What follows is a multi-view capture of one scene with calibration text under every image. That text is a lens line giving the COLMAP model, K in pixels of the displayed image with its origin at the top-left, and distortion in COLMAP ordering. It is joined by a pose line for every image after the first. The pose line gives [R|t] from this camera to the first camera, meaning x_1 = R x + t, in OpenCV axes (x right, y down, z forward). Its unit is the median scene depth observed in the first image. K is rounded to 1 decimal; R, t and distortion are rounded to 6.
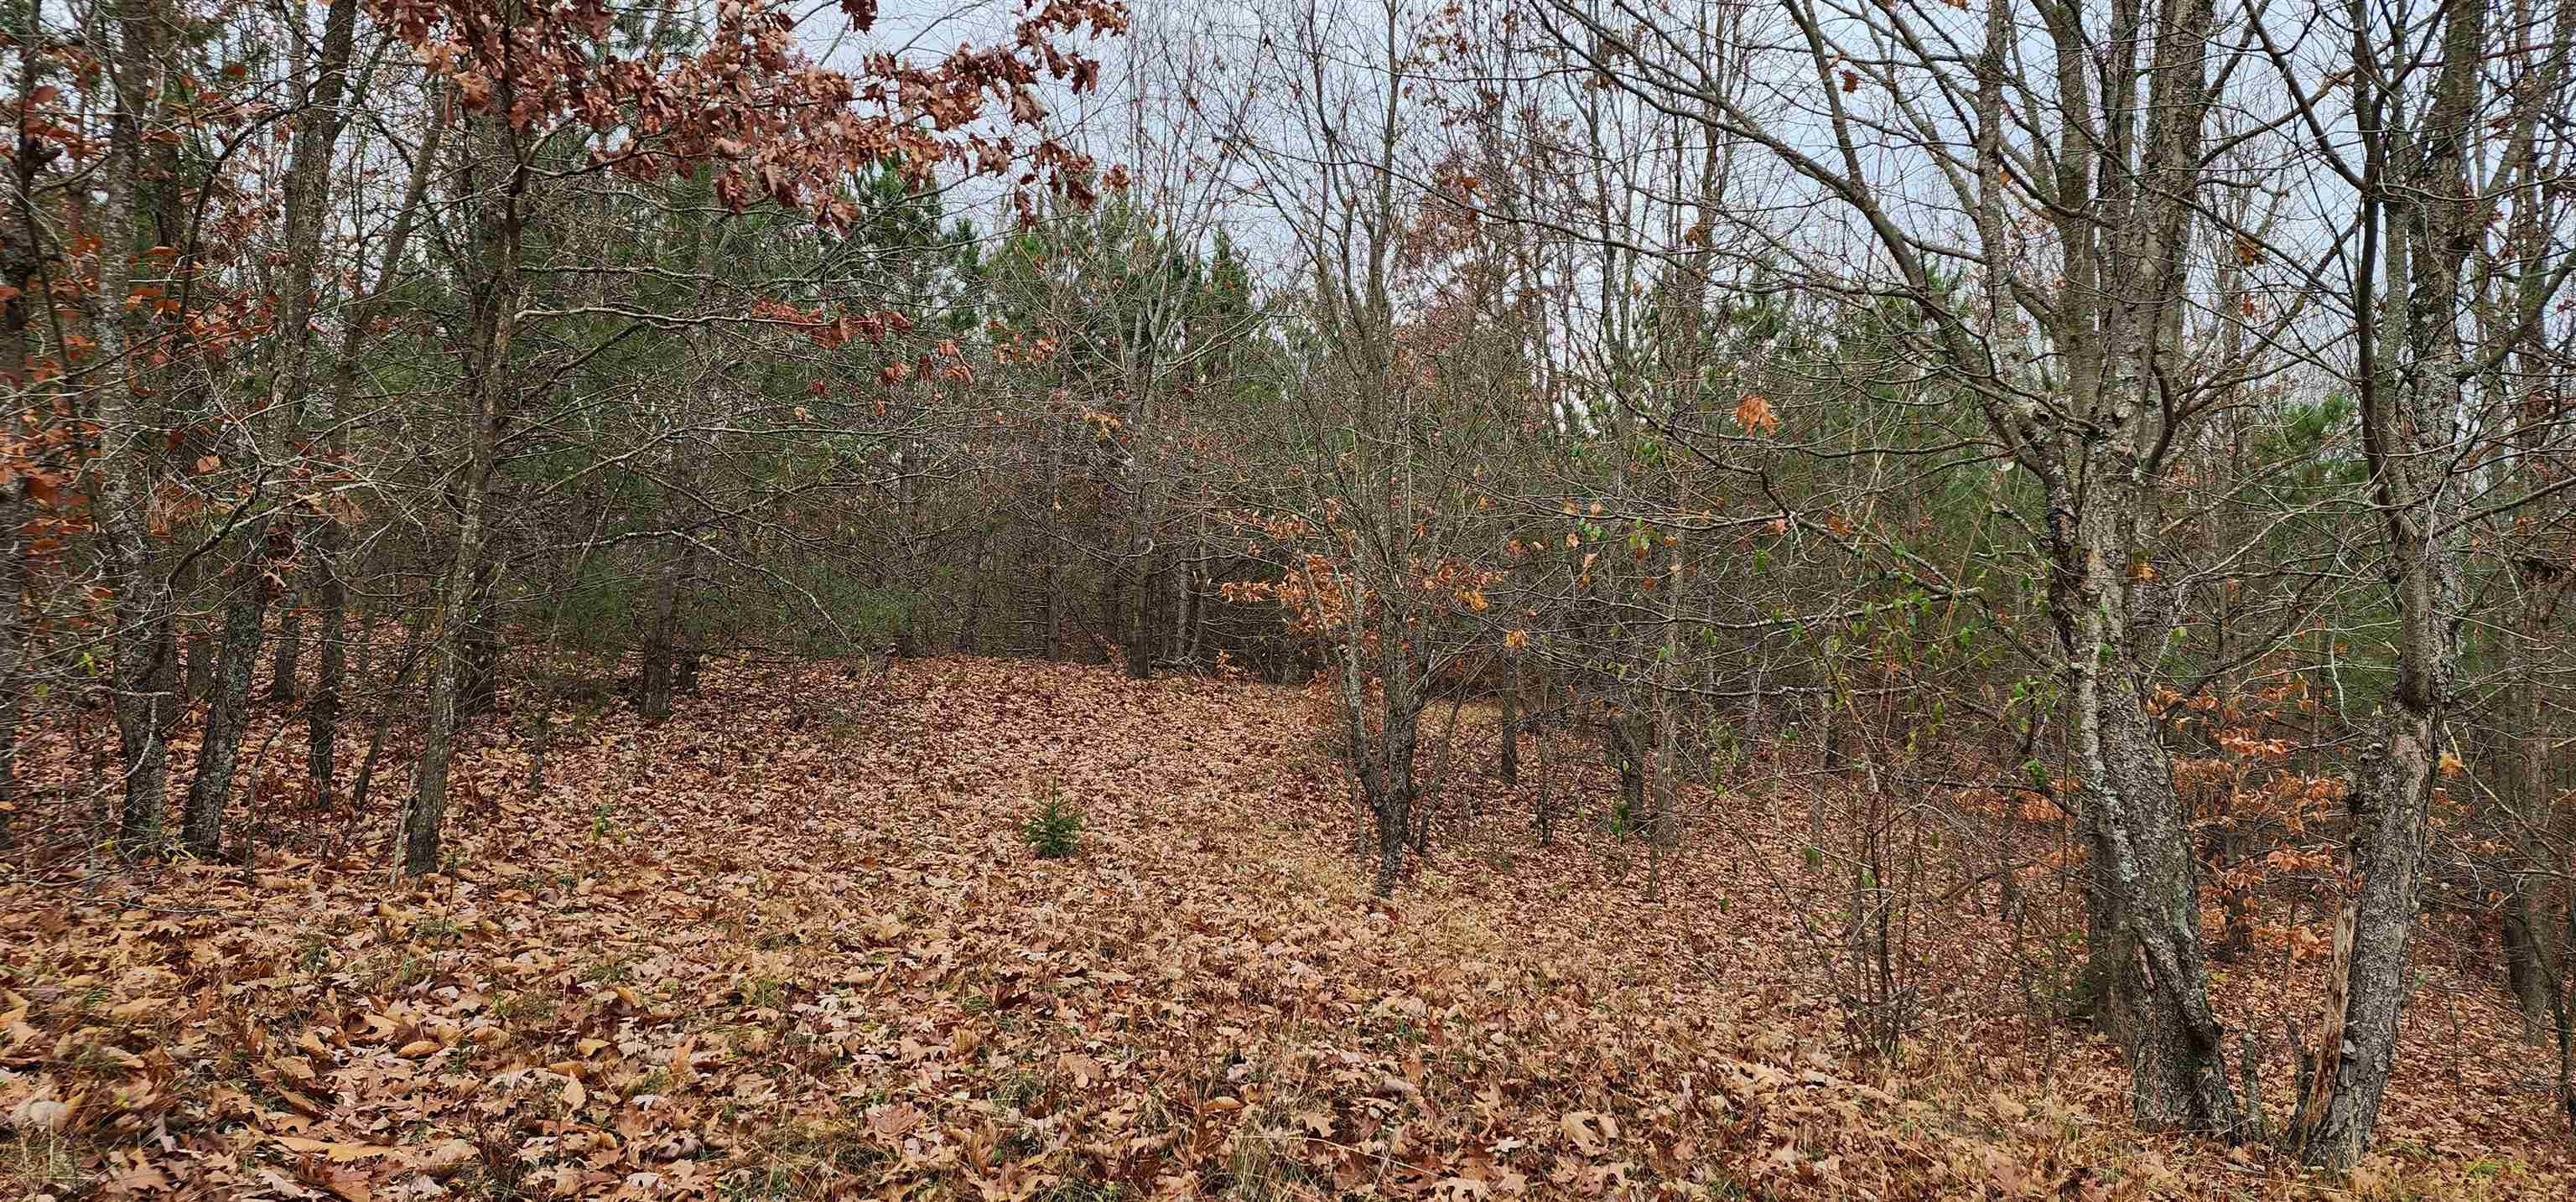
lens RADIAL K [[1688.8, 0, 1288.0], [0, 1688.8, 601.0], [0, 0, 1]] dist [-0.002032, -0.001354]
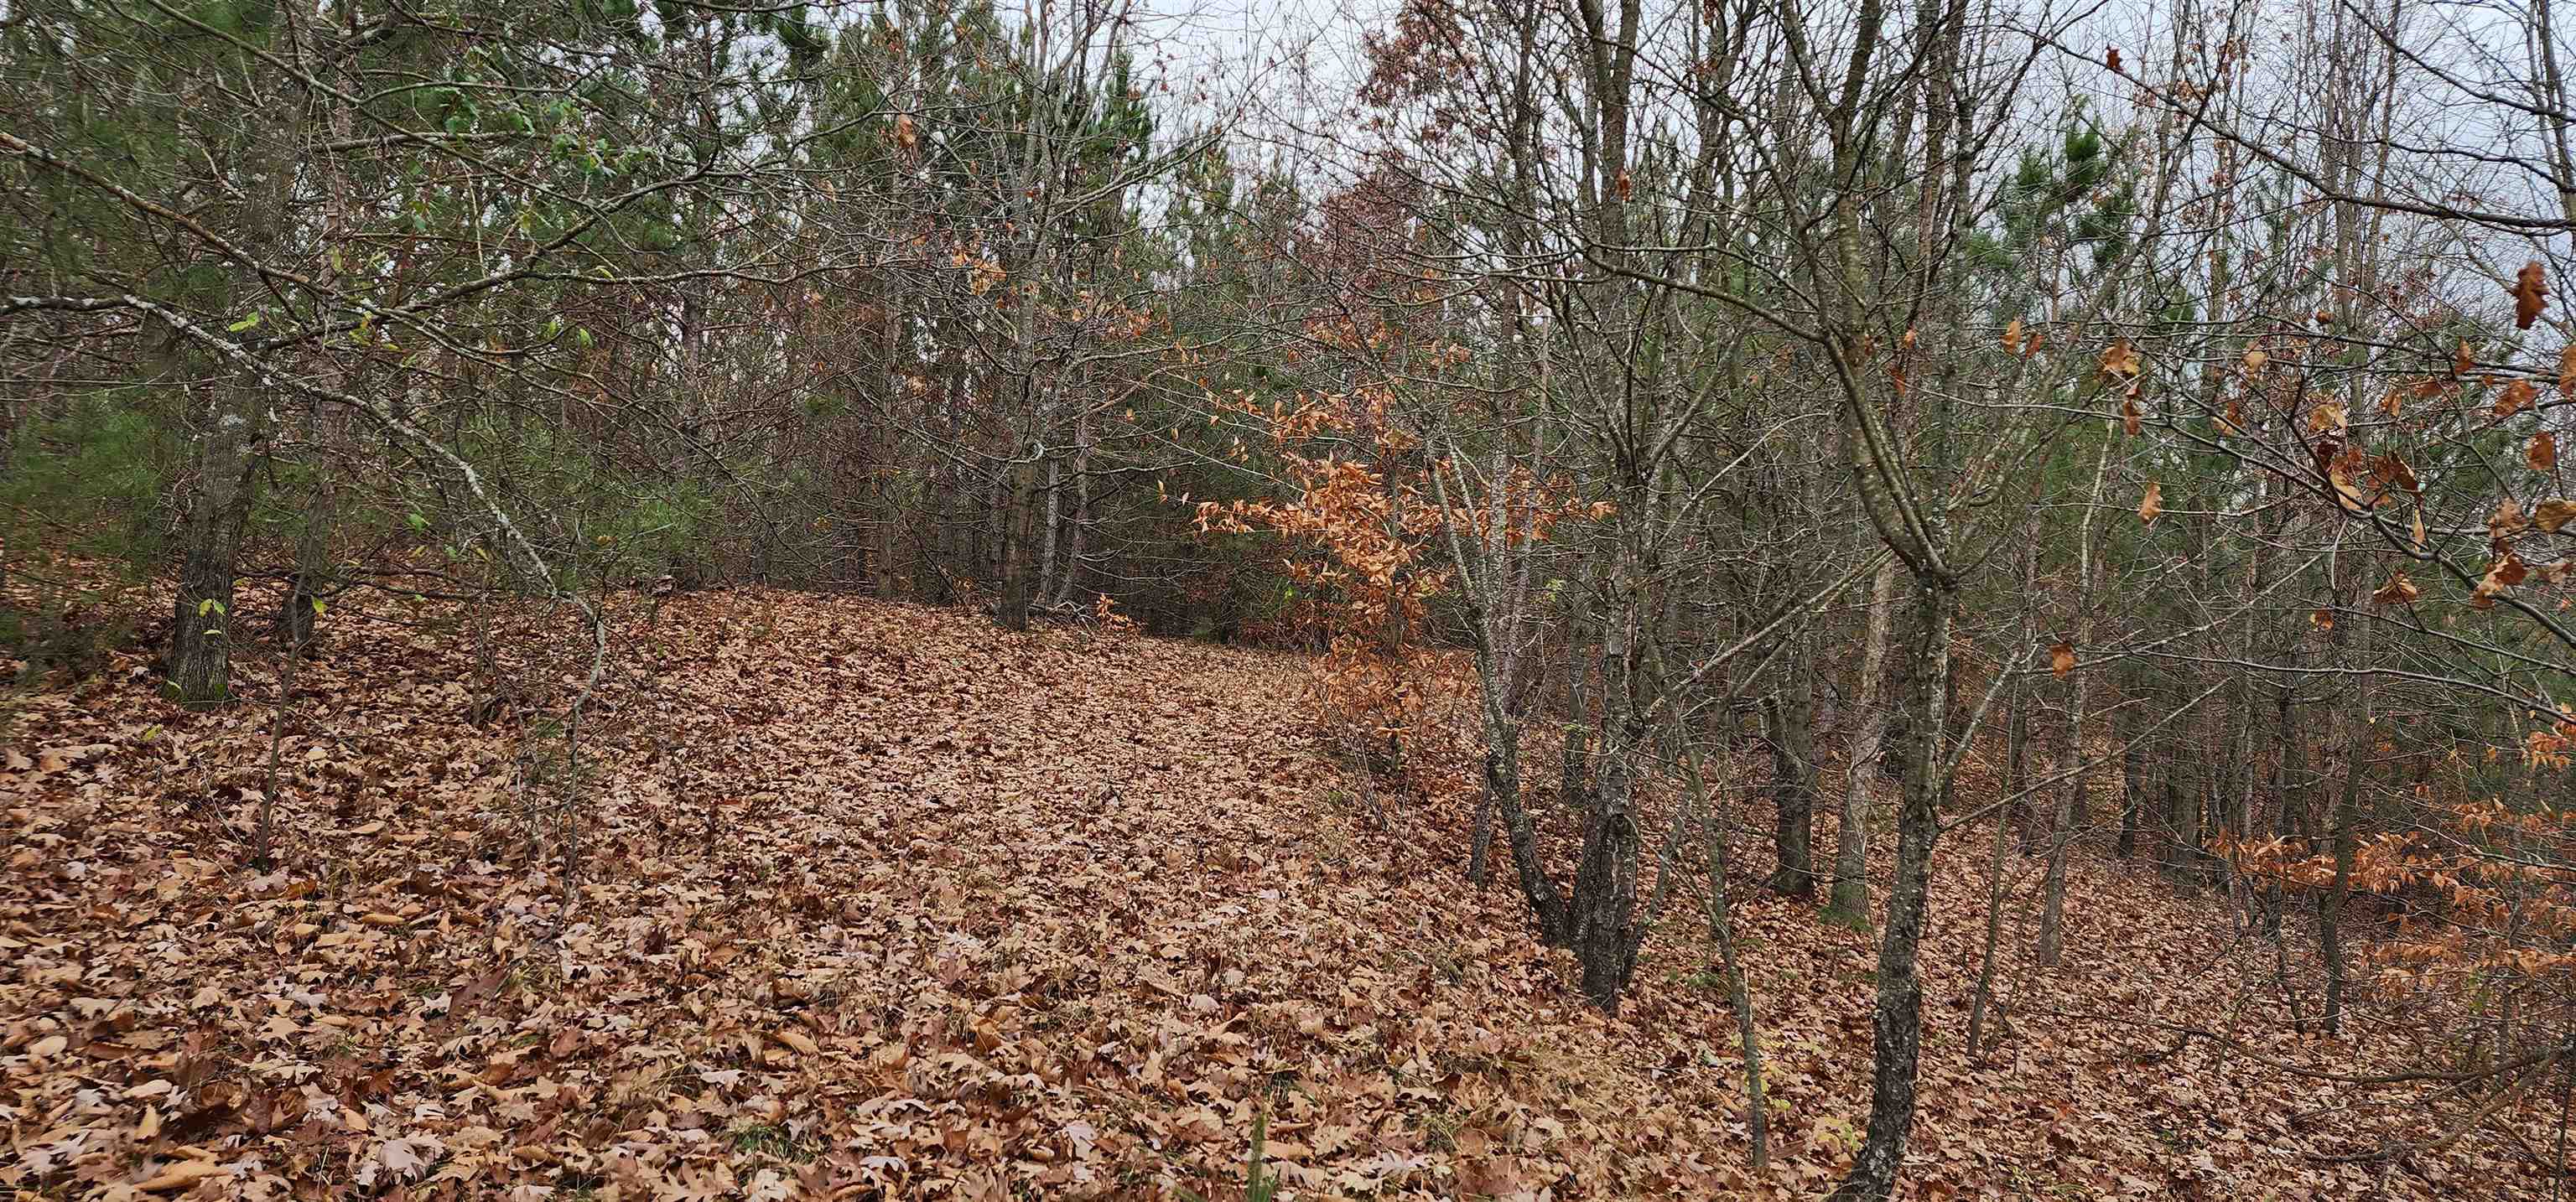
lens RADIAL K [[1688.8, 0, 1288.0], [0, 1688.8, 601.0], [0, 0, 1]] dist [-0.002032, -0.001354]
pose [[0.991481, 0.037268, 0.124808, -0.076615], [-0.041772, 0.998560, 0.033663, 0.004071], [-0.123374, -0.038590, 0.991610, 0.321666]]
